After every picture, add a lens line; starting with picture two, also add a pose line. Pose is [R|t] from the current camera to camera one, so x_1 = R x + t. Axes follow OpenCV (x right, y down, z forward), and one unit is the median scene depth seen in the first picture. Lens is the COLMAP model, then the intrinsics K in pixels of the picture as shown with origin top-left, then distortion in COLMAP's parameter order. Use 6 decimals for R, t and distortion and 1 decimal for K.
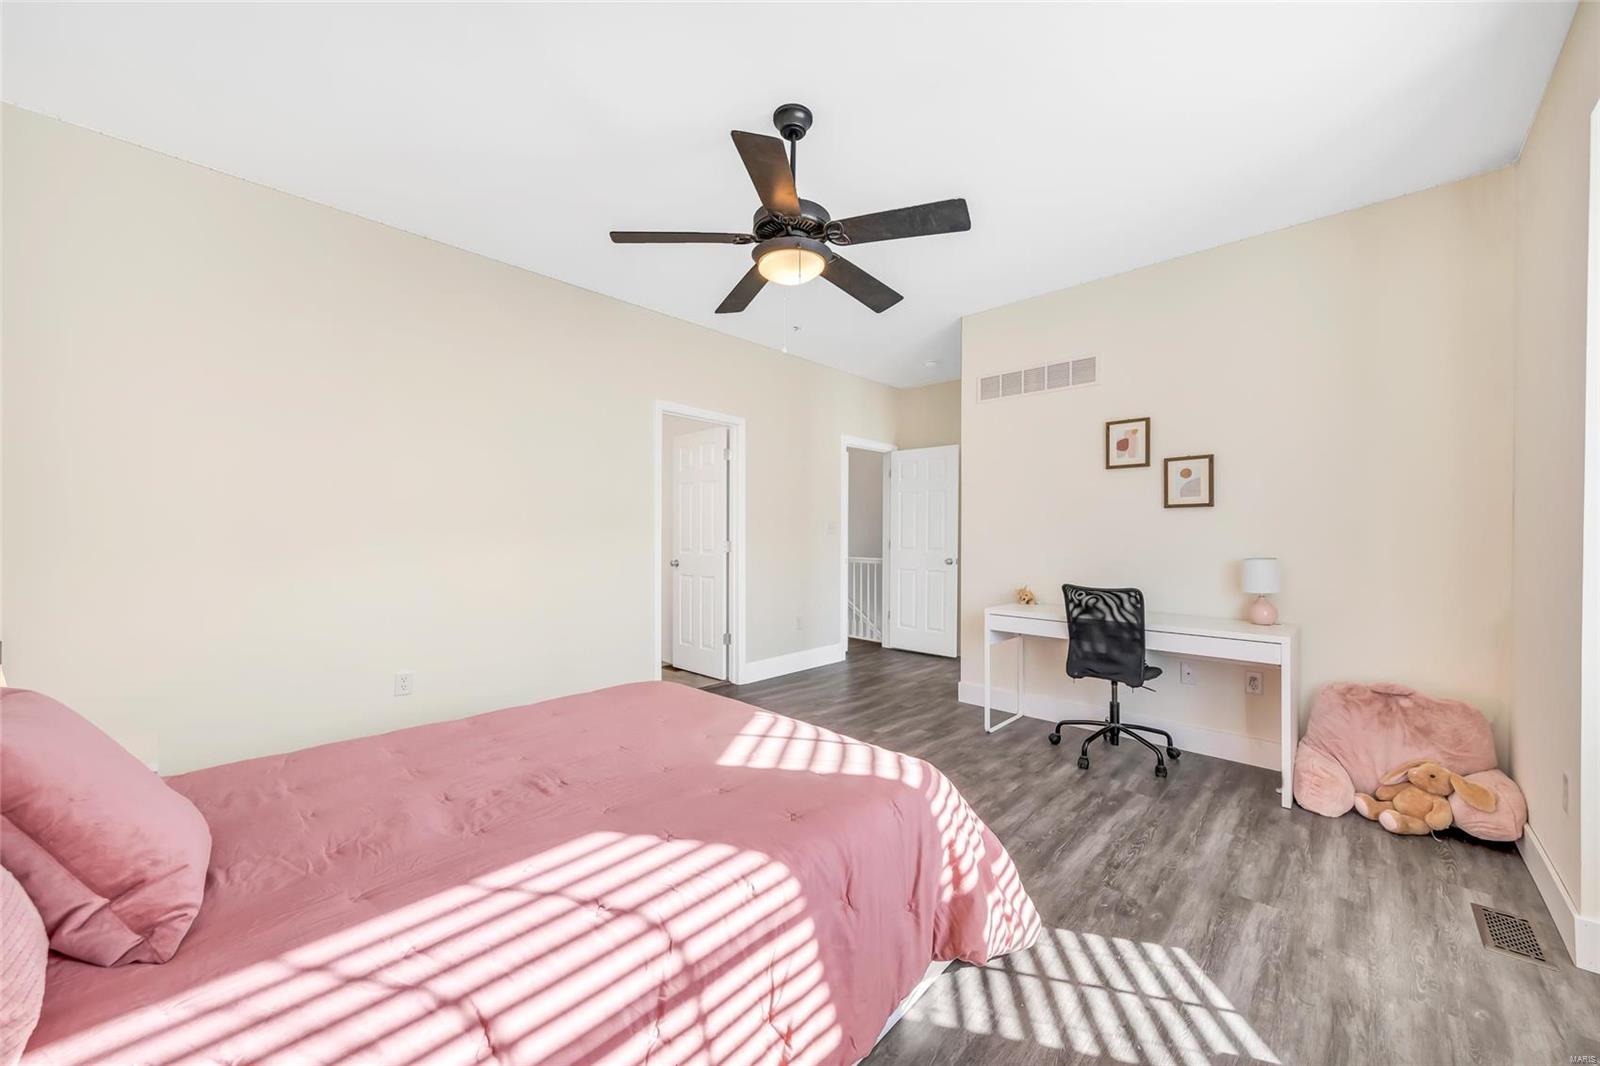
lens RADIAL K [[593.3, 0, 797.1], [0, 593.3, 531.8], [0, 0, 1]] dist [0.010945, 0.000153]
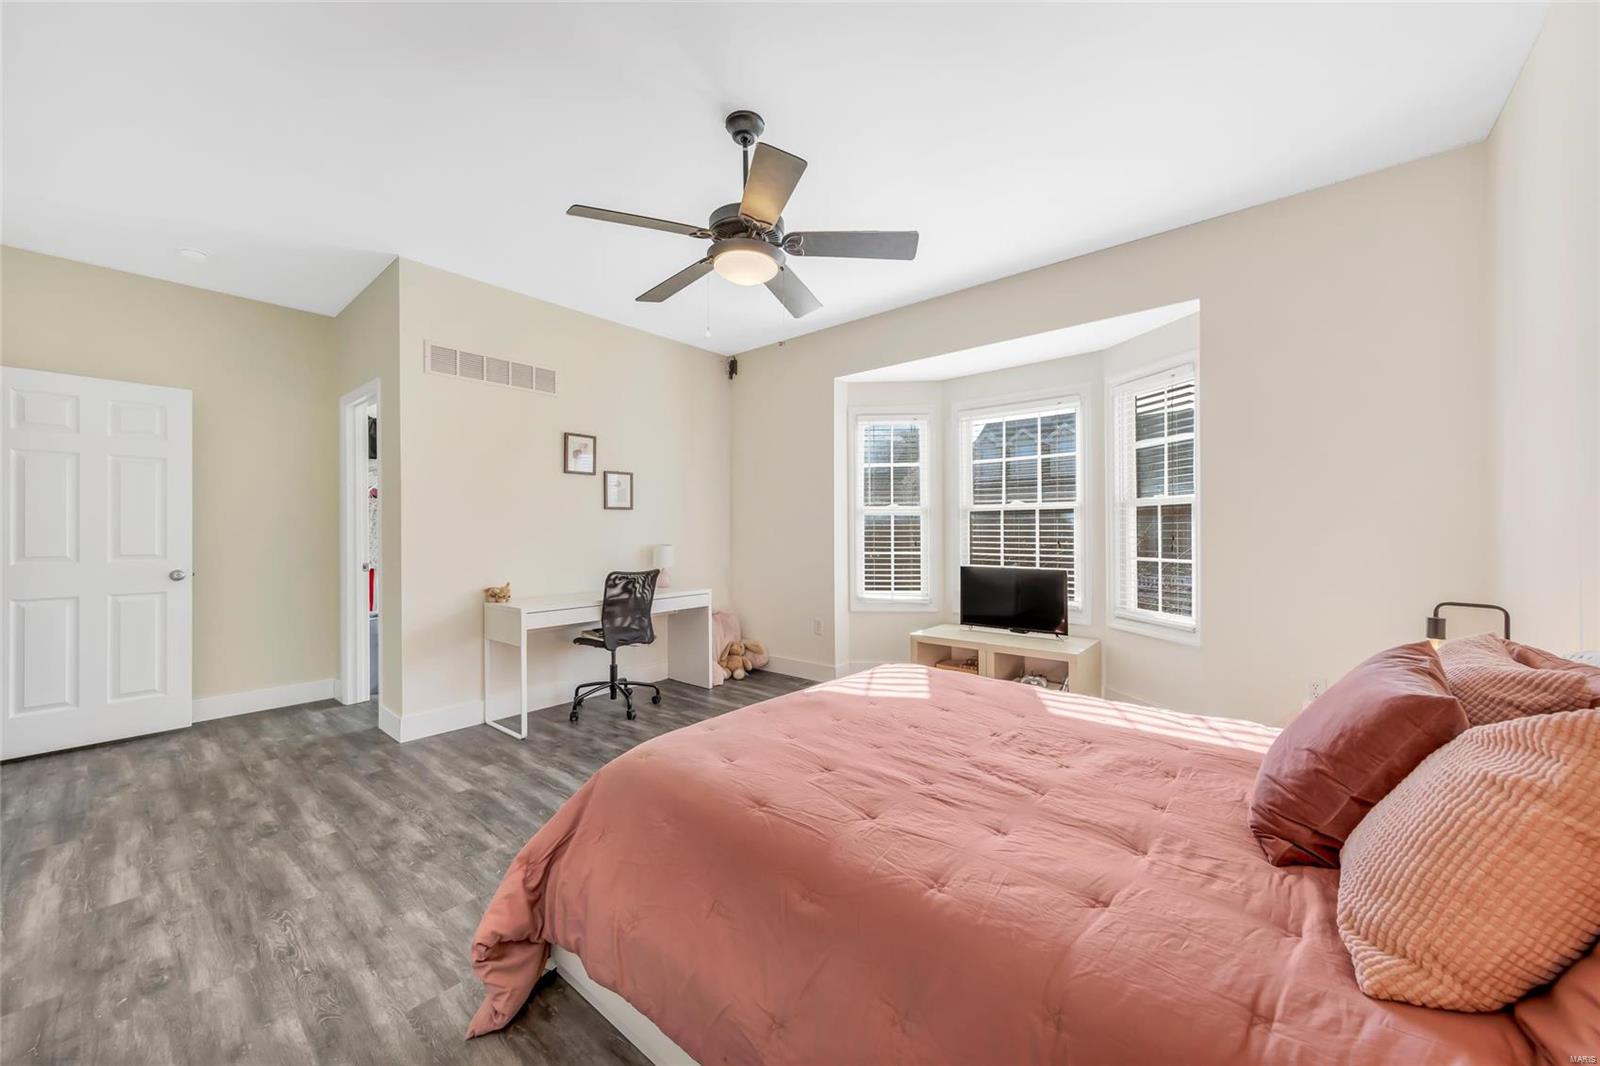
lens RADIAL K [[596.9, 0, 802.2], [0, 596.9, 526.5], [0, 0, 1]] dist [0.011952, 0.000251]
pose [[-0.060720, 0.004162, 0.998146, -0.710826], [0.002245, 0.999989, -0.004033, 0.003939], [-0.998152, 0.001996, -0.060728, 0.661045]]
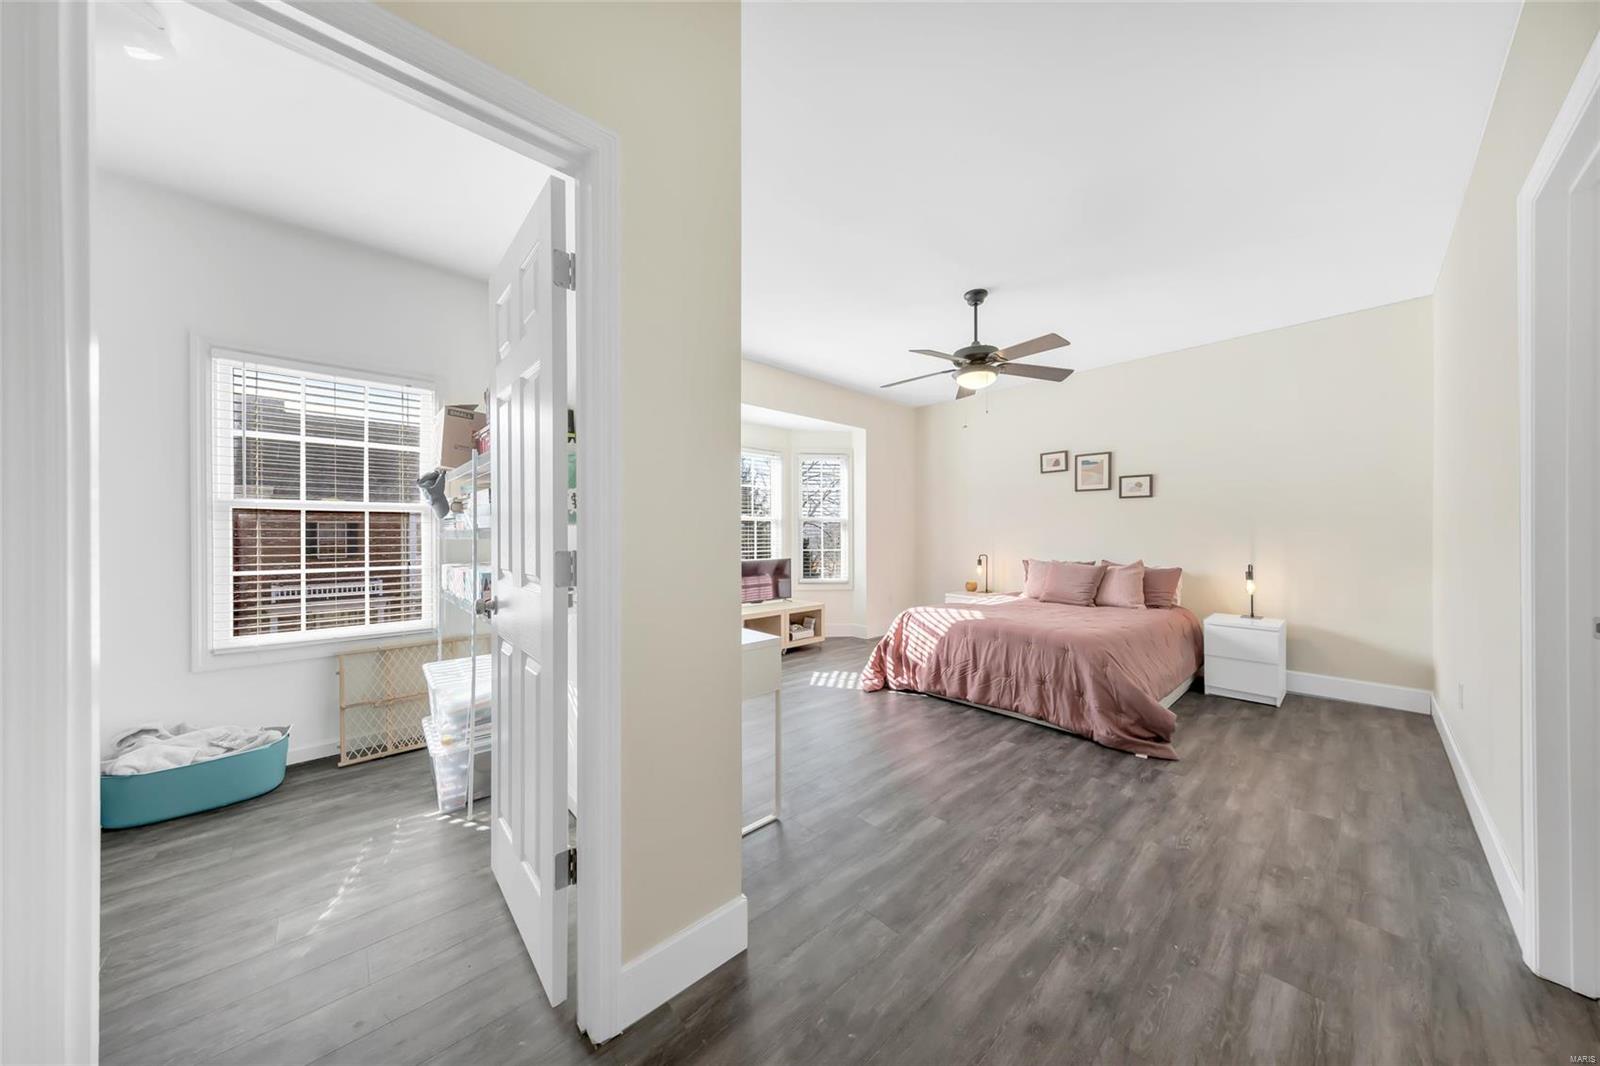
lens RADIAL K [[506.1, 0, 800.0], [0, 506.1, 533.0], [0, 0, 1]] dist [0.001545, 0.000060]
pose [[-0.997260, 0.008297, 0.073504, 0.267707], [0.008023, 0.999960, -0.004022, 0.009302], [-0.073534, -0.003422, -0.997287, 1.713445]]
